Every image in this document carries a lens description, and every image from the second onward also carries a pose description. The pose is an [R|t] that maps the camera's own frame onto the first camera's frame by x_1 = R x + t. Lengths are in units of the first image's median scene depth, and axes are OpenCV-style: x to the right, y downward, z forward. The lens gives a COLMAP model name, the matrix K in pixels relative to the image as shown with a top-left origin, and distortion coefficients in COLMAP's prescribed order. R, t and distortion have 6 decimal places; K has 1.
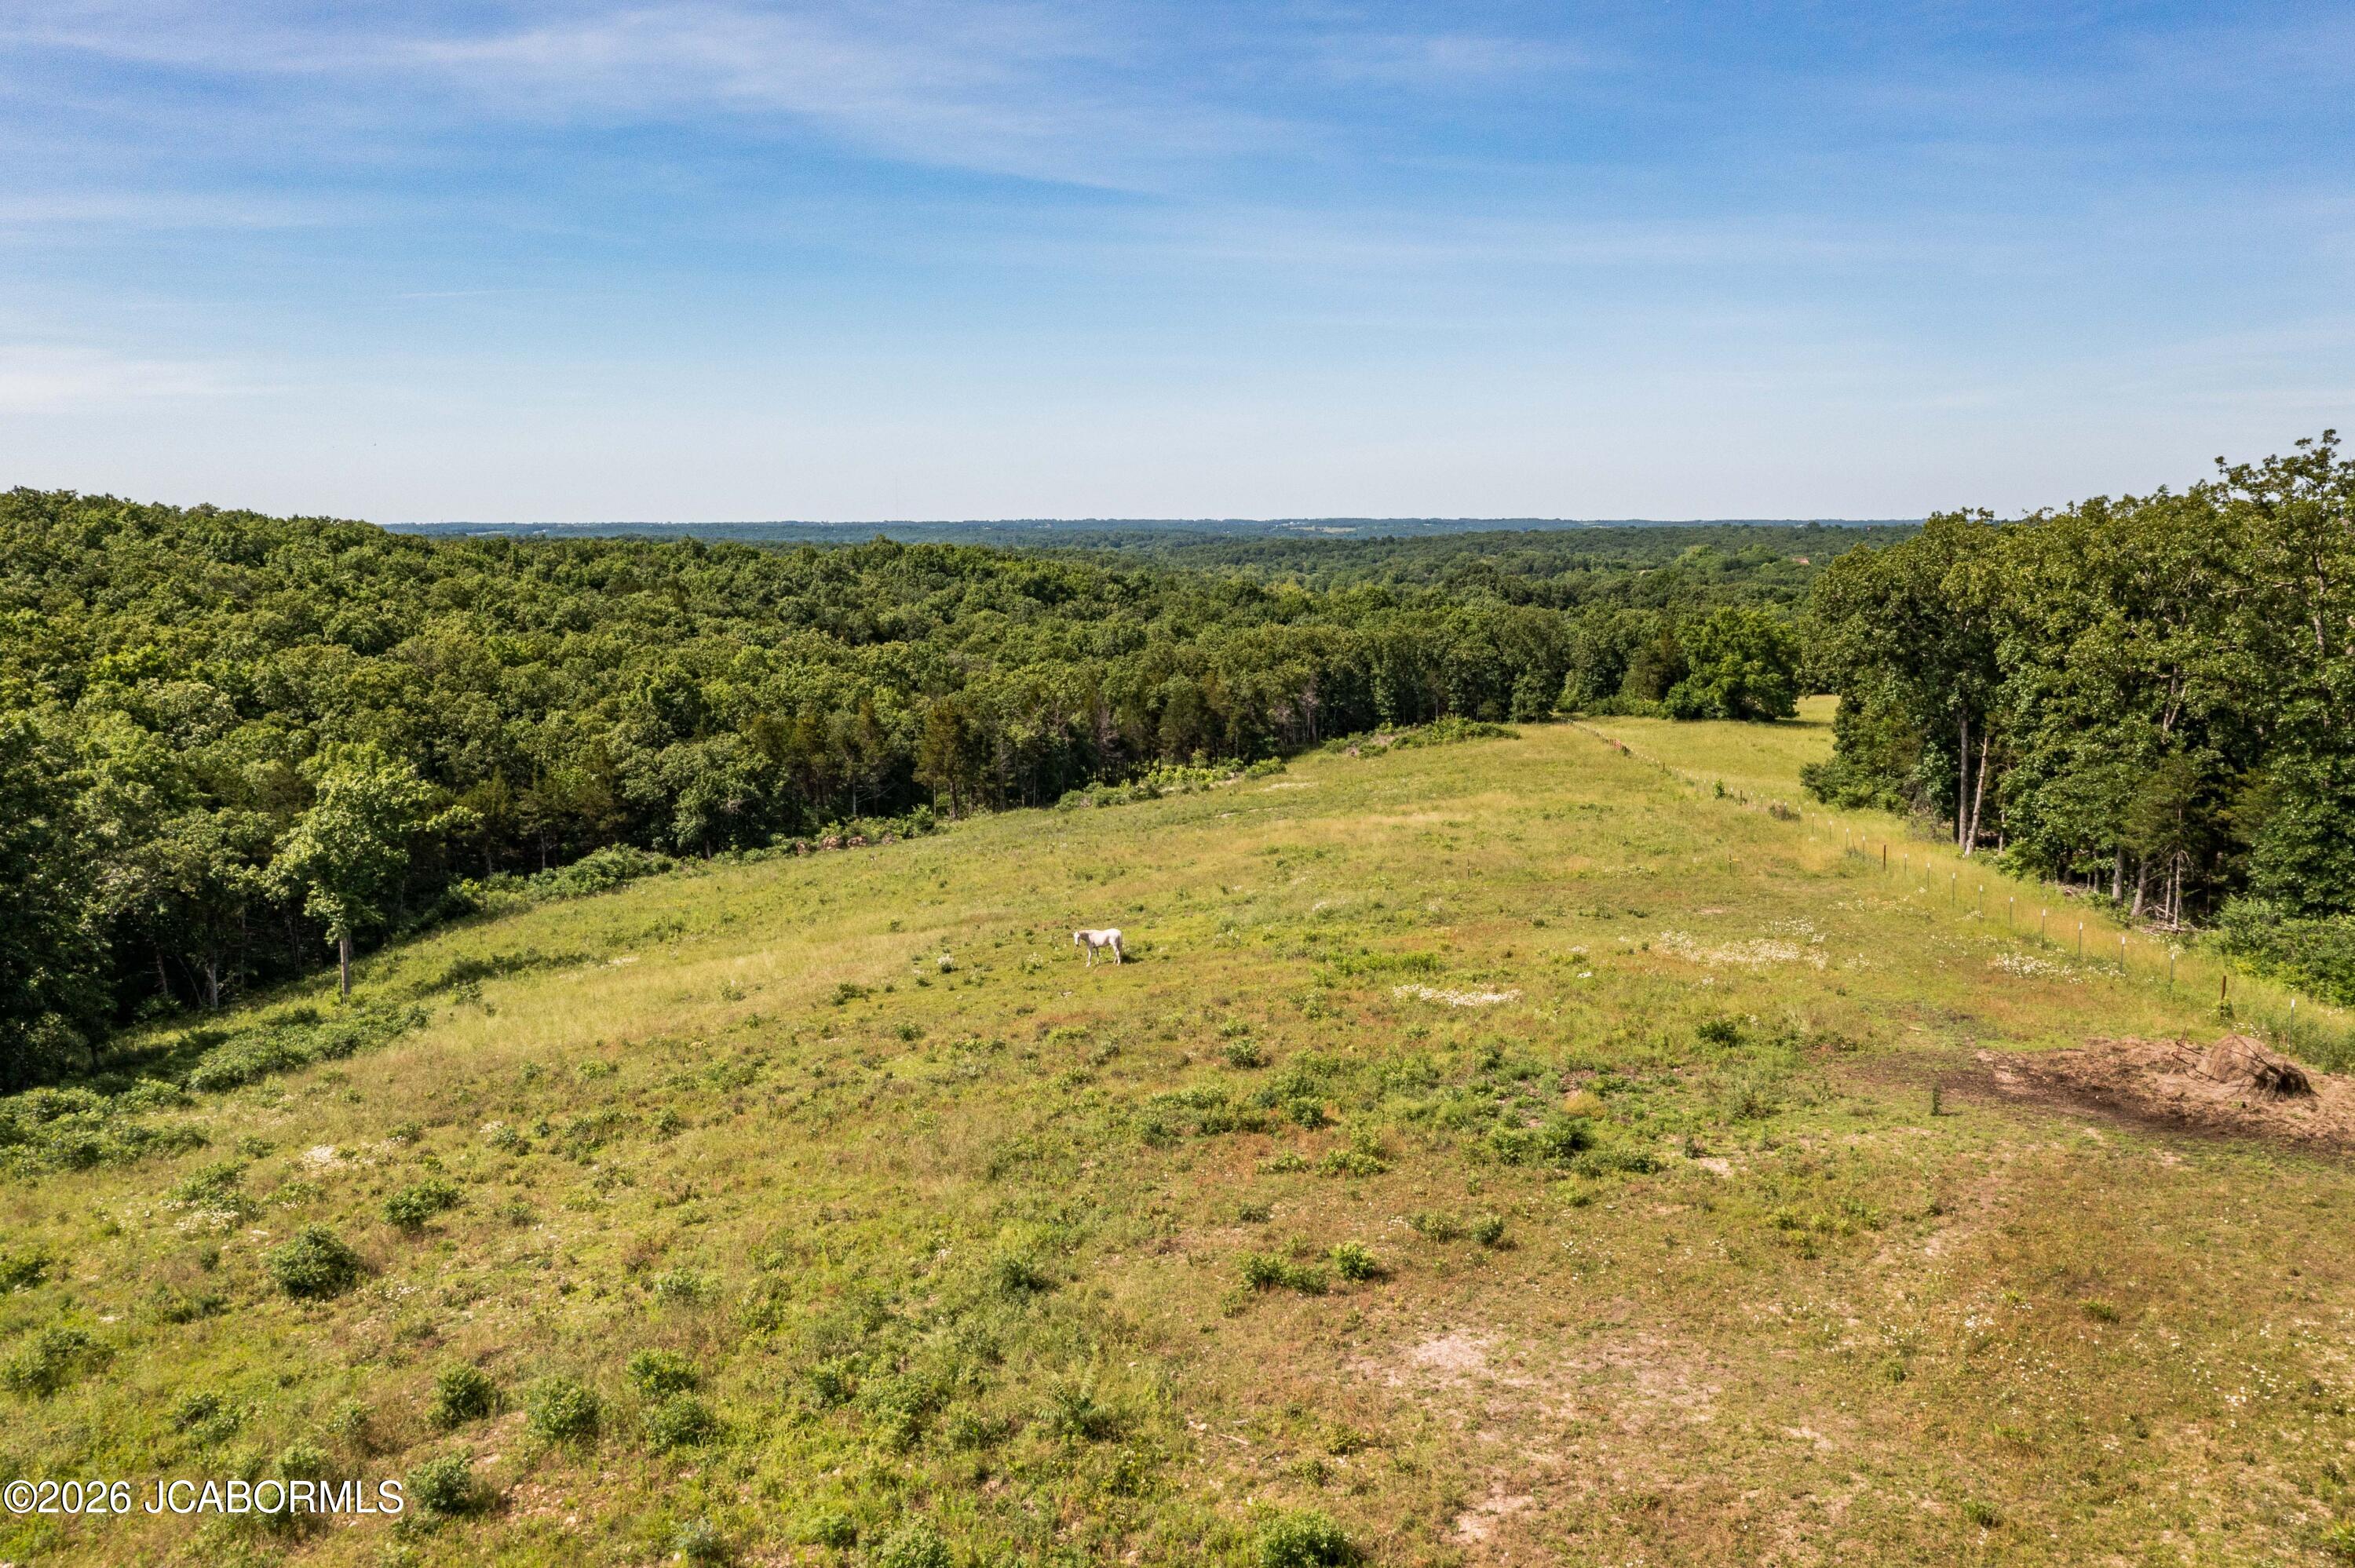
lens RADIAL K [[1820.4, 0, 1180.9], [0, 1820.4, 812.4], [0, 0, 1]] dist [-0.032304, 0.006332]
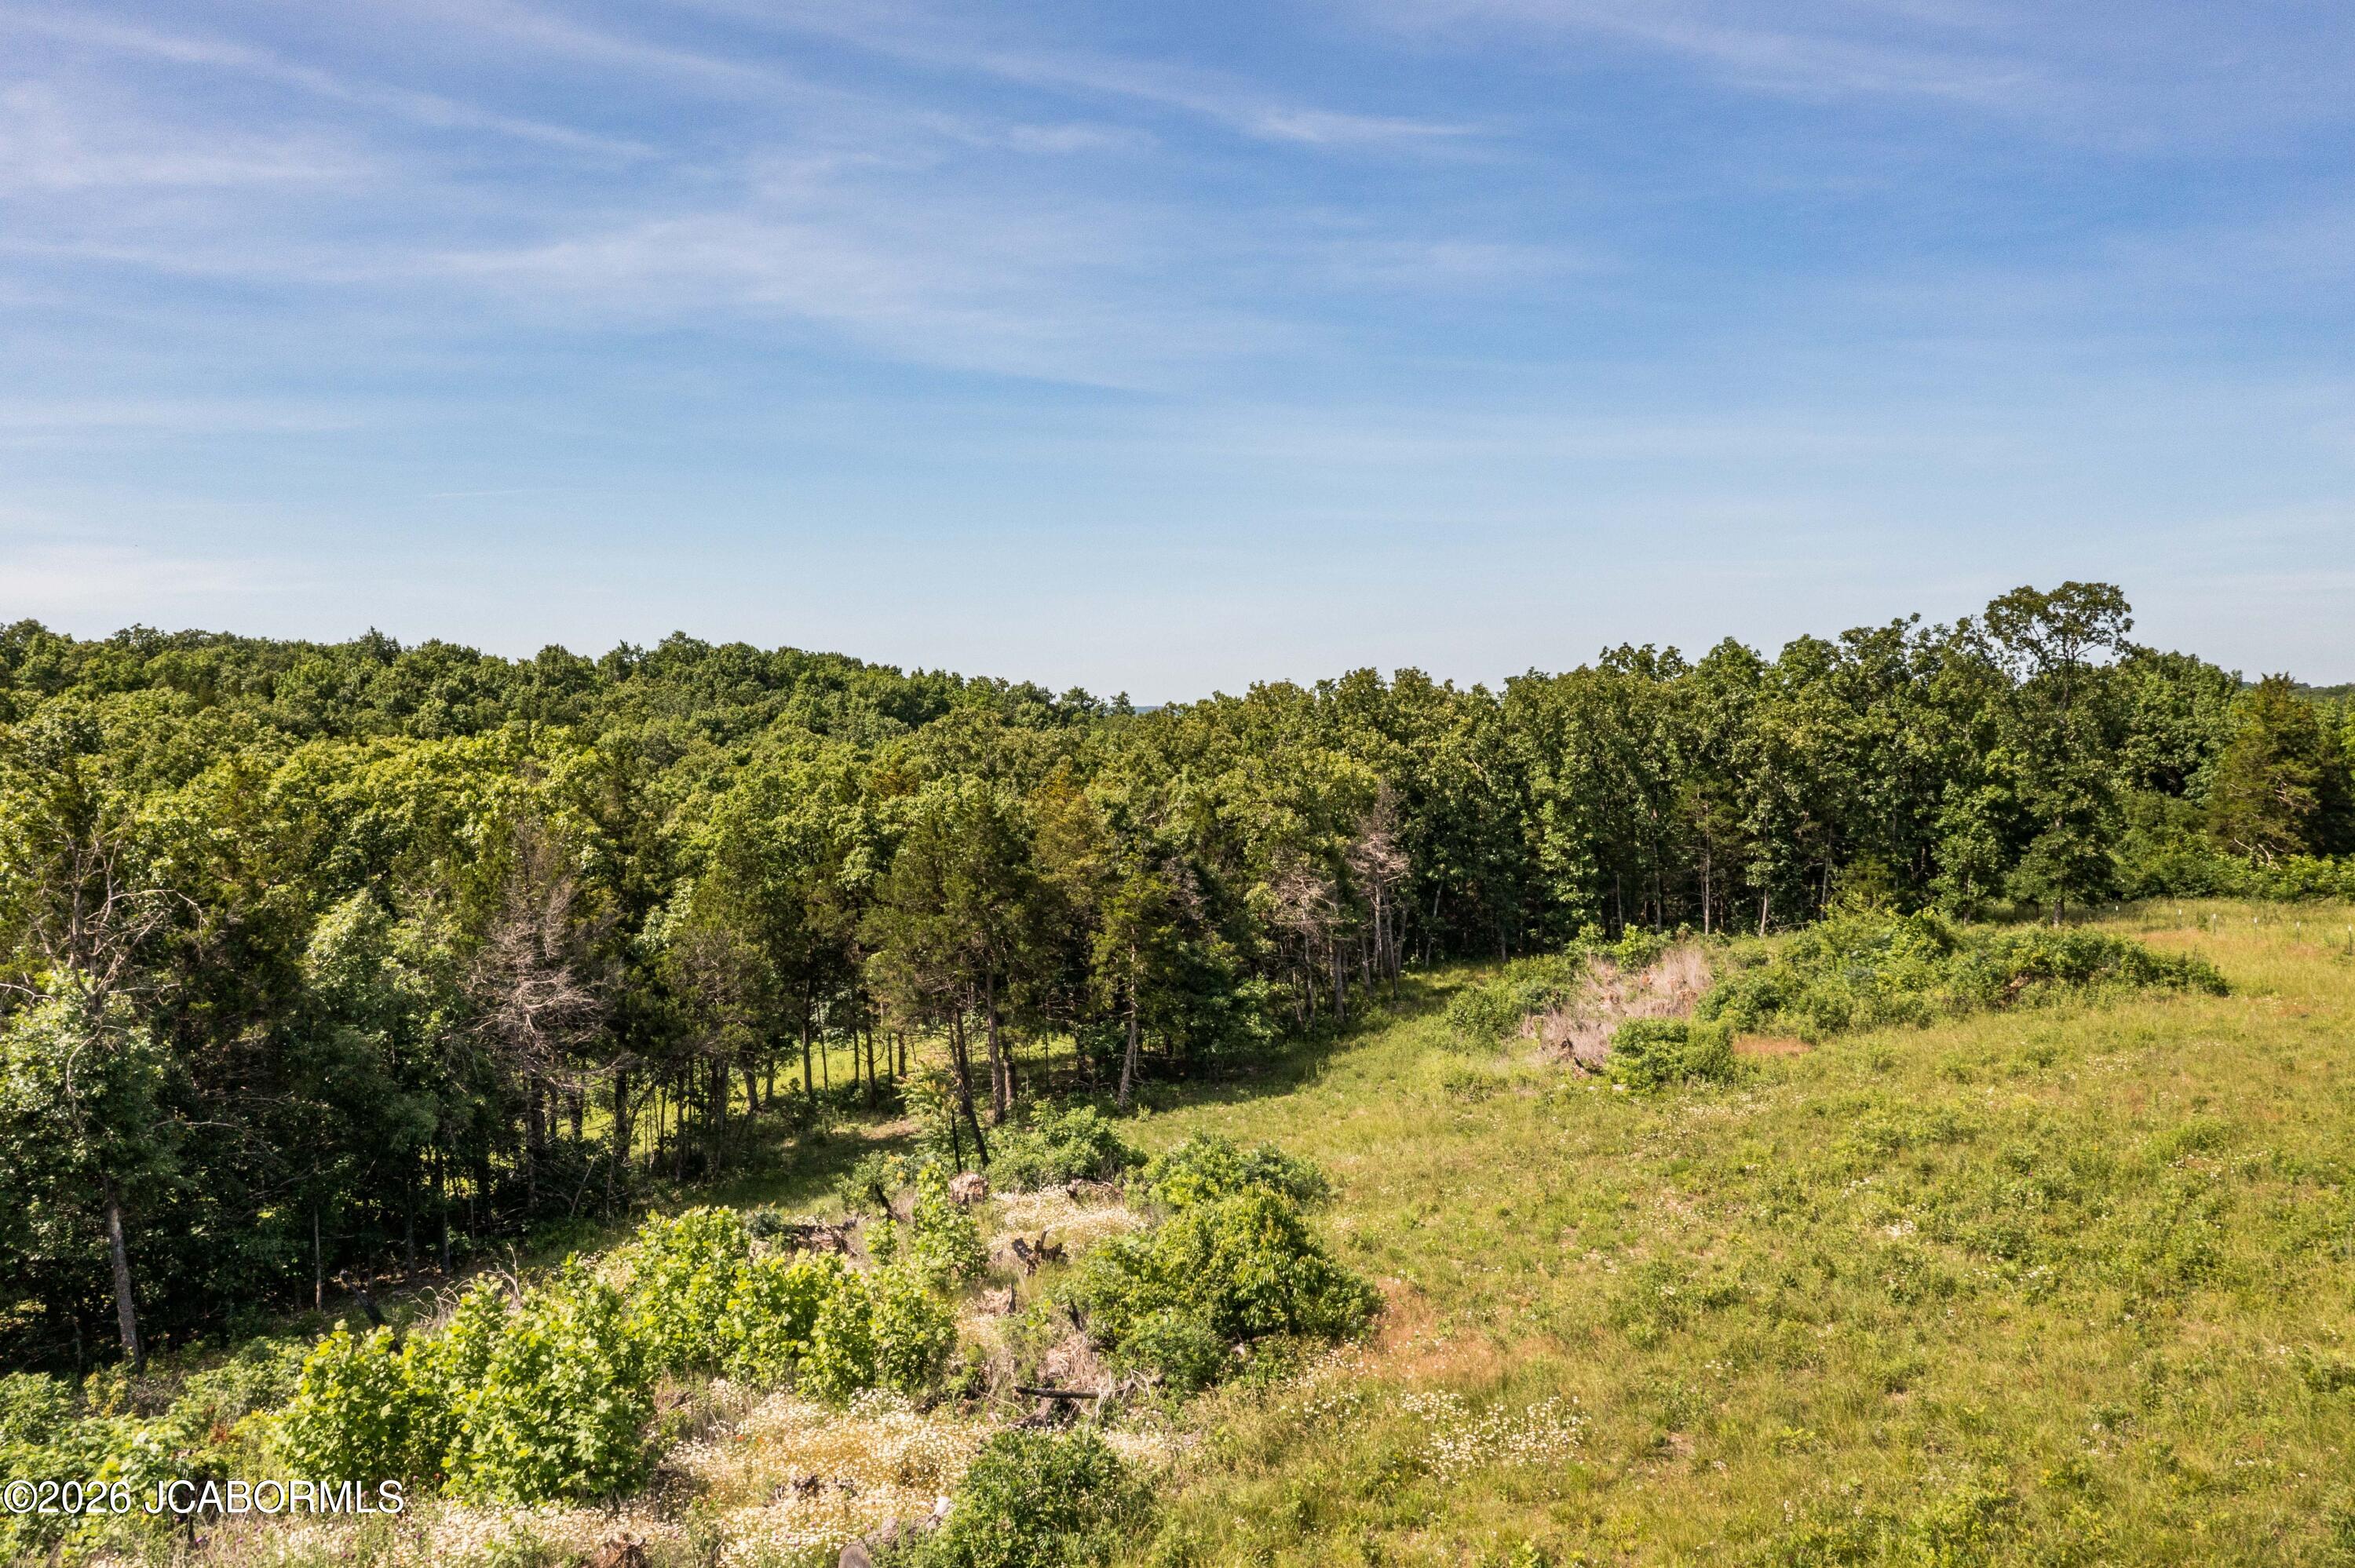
lens RADIAL K [[1820.4, 0, 1180.9], [0, 1820.4, 812.4], [0, 0, 1]] dist [-0.032304, 0.006332]
pose [[0.999975, -0.005108, -0.004970, 0.023380], [0.004571, 0.994708, -0.102643, -0.023178], [0.005468, 0.102618, 0.994706, 0.430395]]
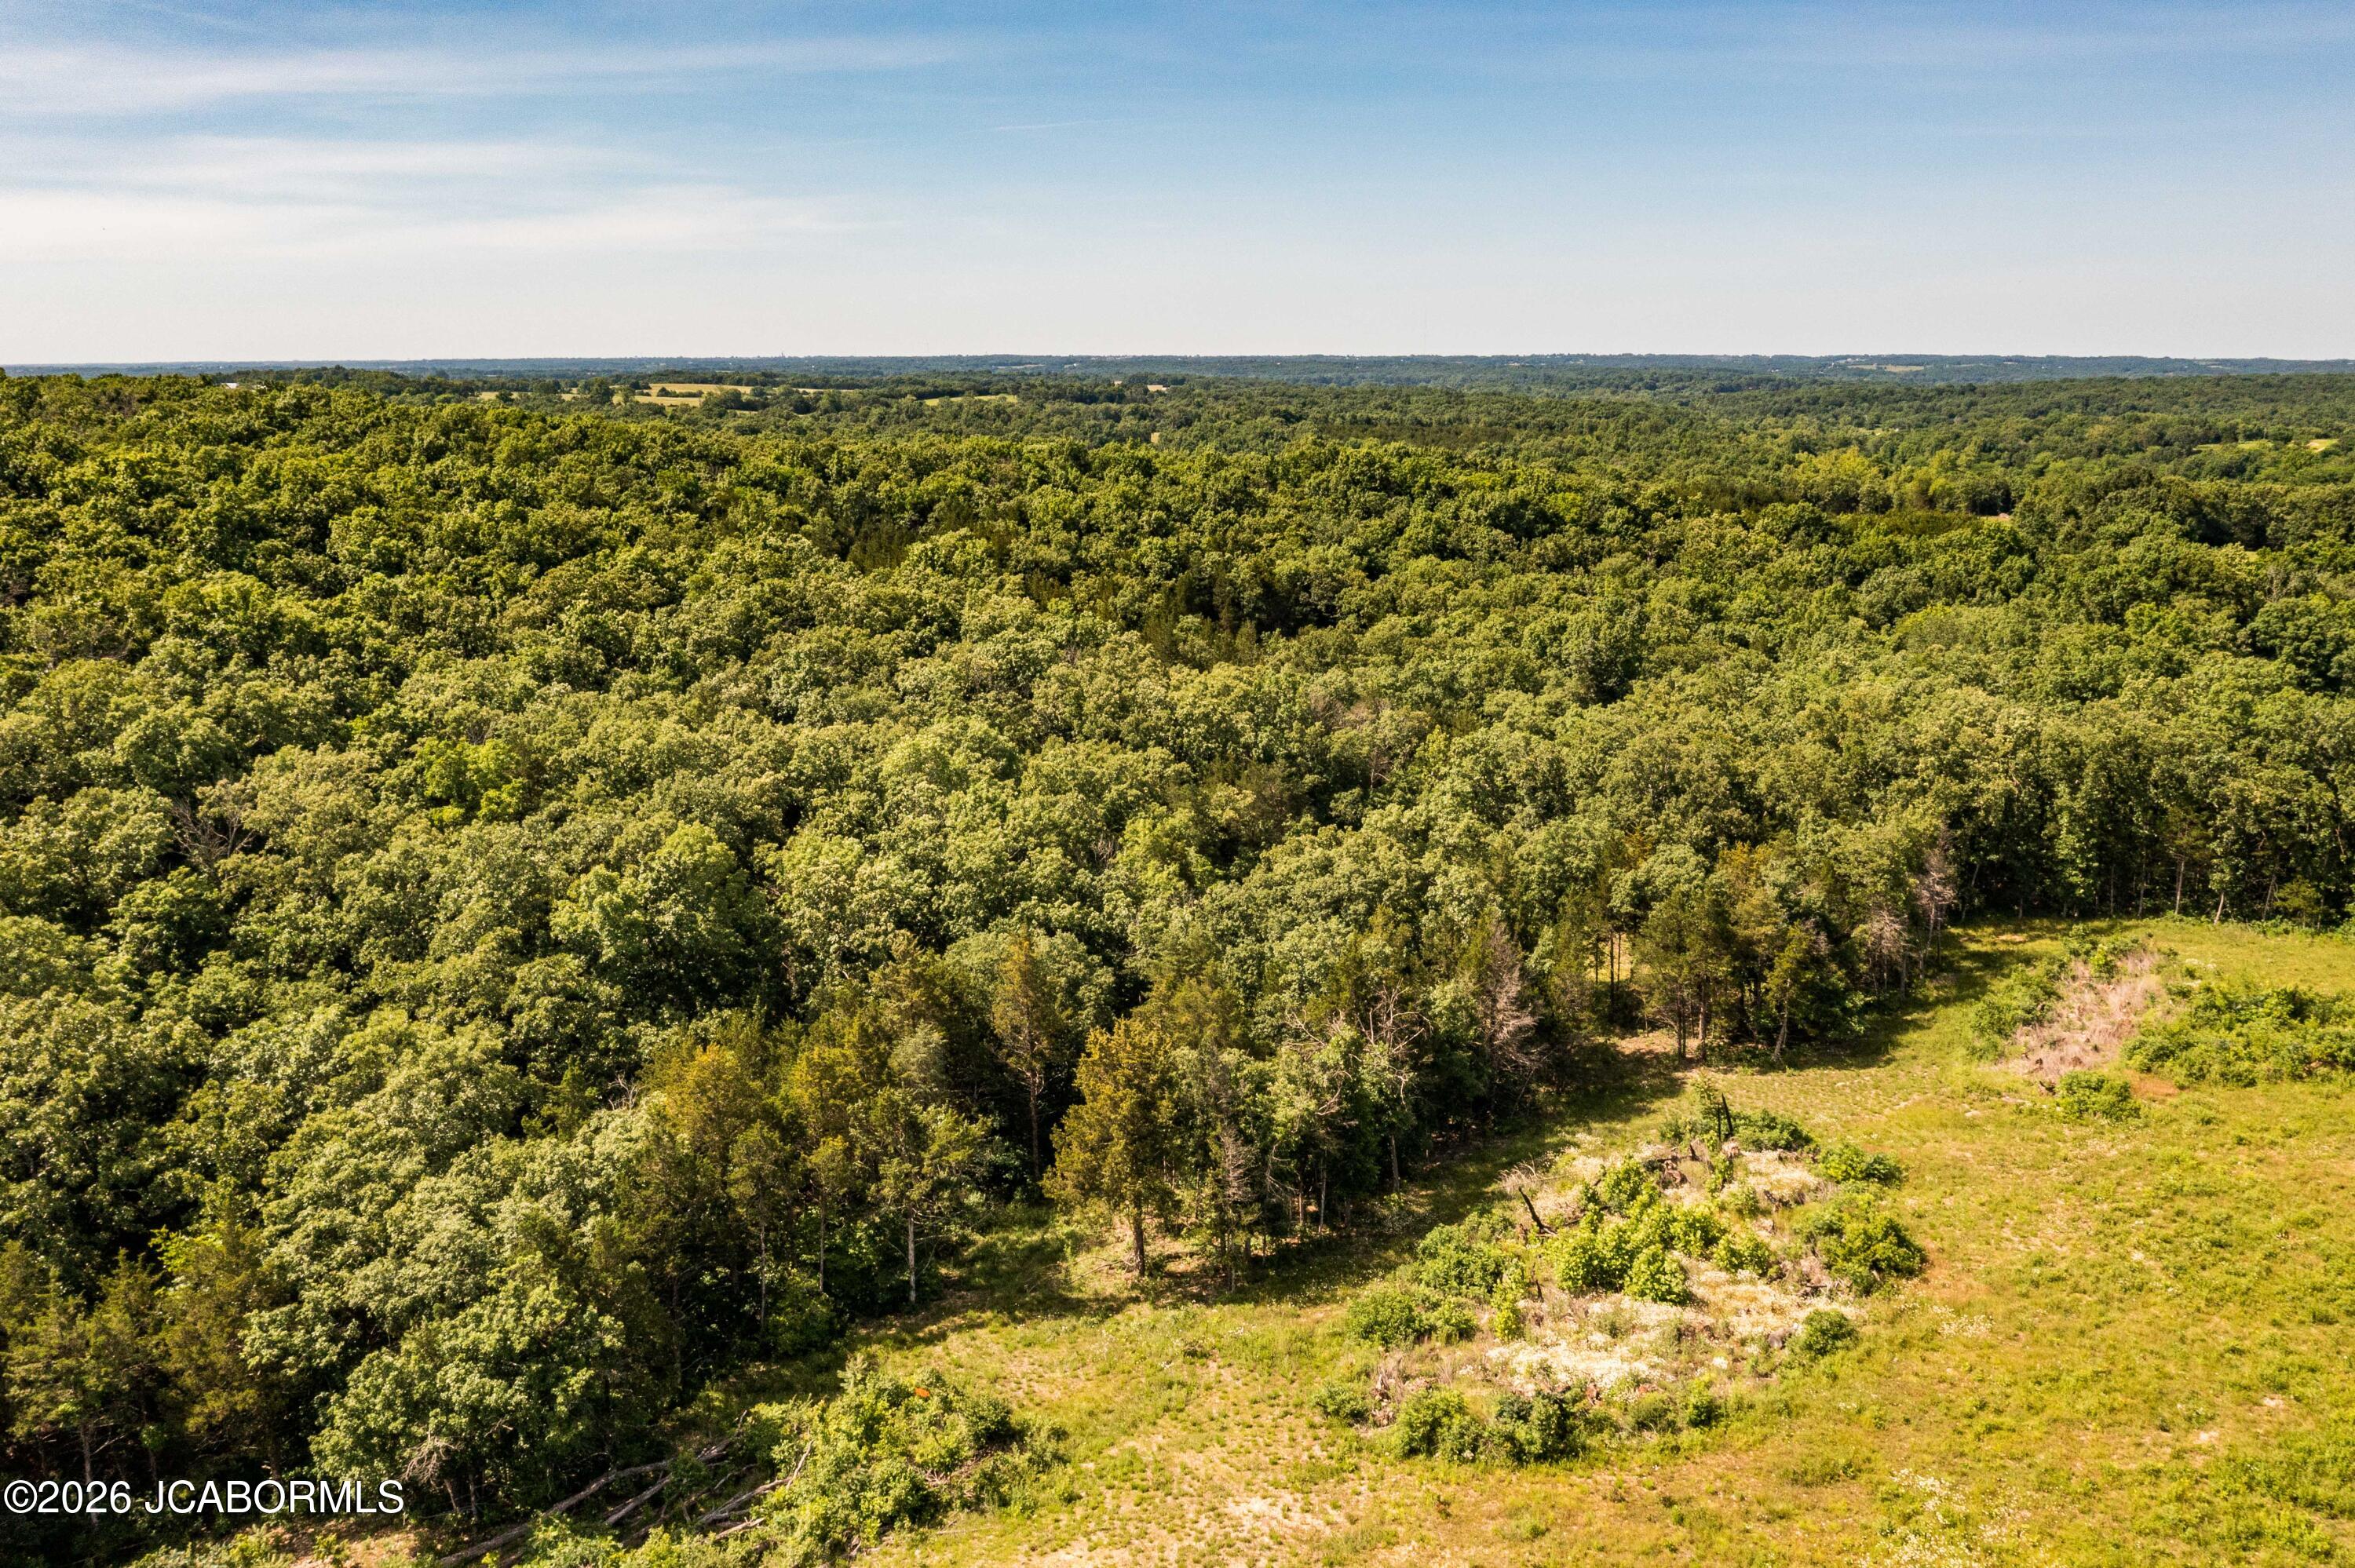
lens RADIAL K [[1820.4, 0, 1180.9], [0, 1820.4, 812.4], [0, 0, 1]] dist [-0.032304, 0.006332]
pose [[0.960044, 0.068008, -0.271460, 0.001606], [-0.043689, 0.994551, 0.094651, -0.077998], [0.276418, -0.079009, 0.957784, 0.287624]]
